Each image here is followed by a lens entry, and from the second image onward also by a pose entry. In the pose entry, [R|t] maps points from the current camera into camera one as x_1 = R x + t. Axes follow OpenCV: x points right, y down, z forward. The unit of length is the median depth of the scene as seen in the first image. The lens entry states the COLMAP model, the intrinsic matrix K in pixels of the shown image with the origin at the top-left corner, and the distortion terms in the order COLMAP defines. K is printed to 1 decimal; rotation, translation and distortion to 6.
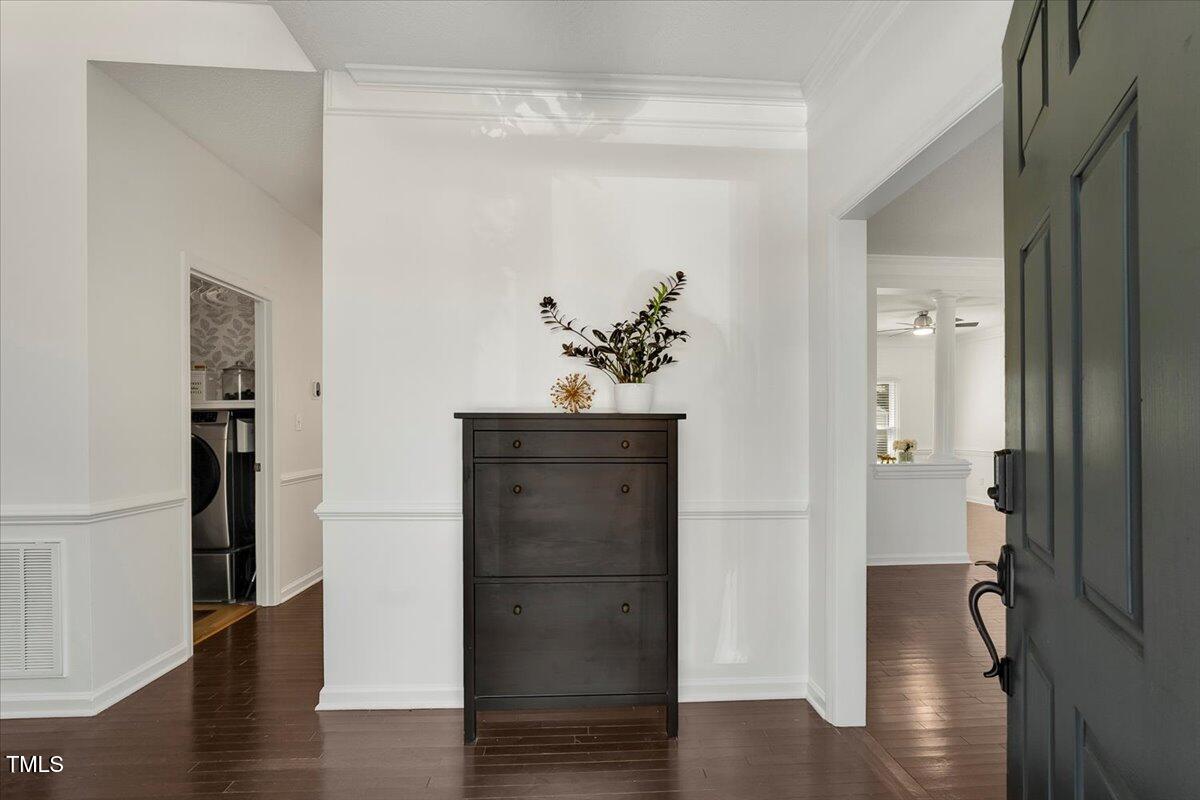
lens RADIAL K [[516.8, 0, 601.6], [0, 516.8, 425.2], [0, 0, 1]] dist [0.001126, 0.000072]
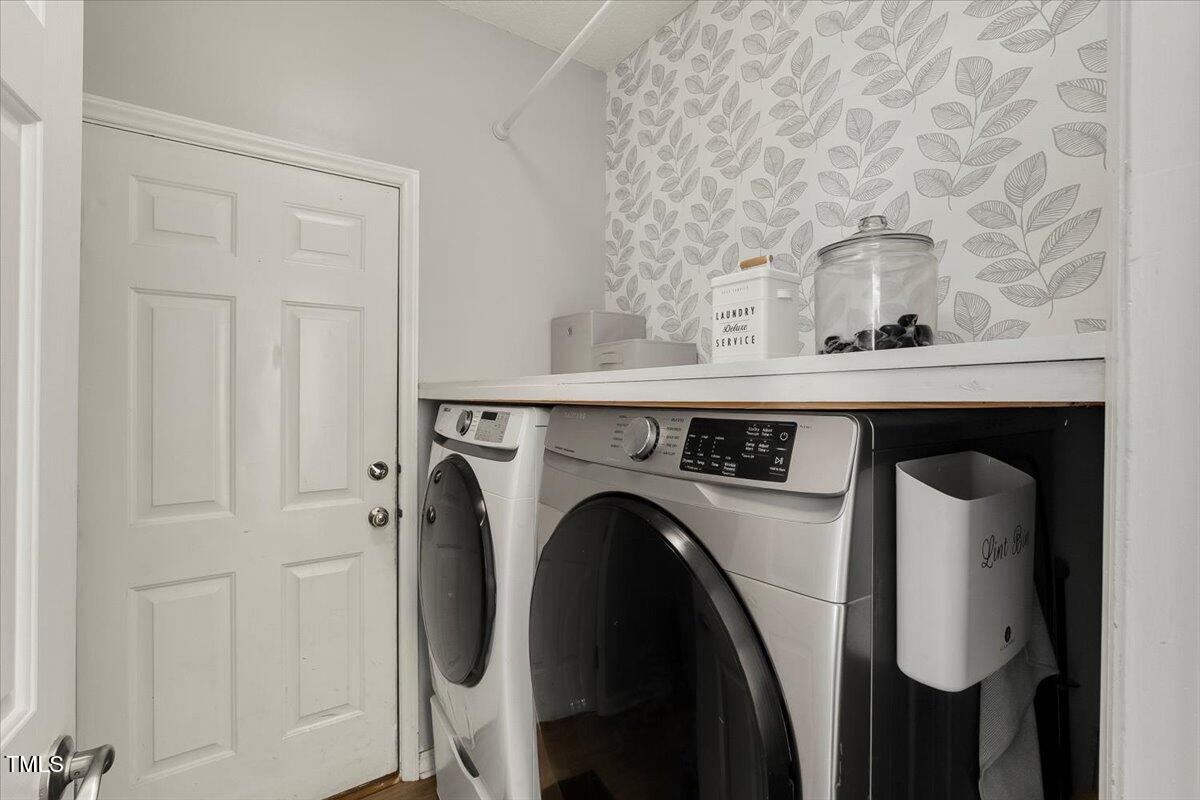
lens RADIAL K [[516.8, 0, 592.7], [0, 516.8, 402.6], [0, 0, 1]] dist [0.001126, 0.000072]
pose [[0.510774, 0.009916, -0.859658, -0.558772], [0.001762, 0.999919, 0.012581, -0.031130], [0.859713, -0.007941, 0.510715, 0.758633]]
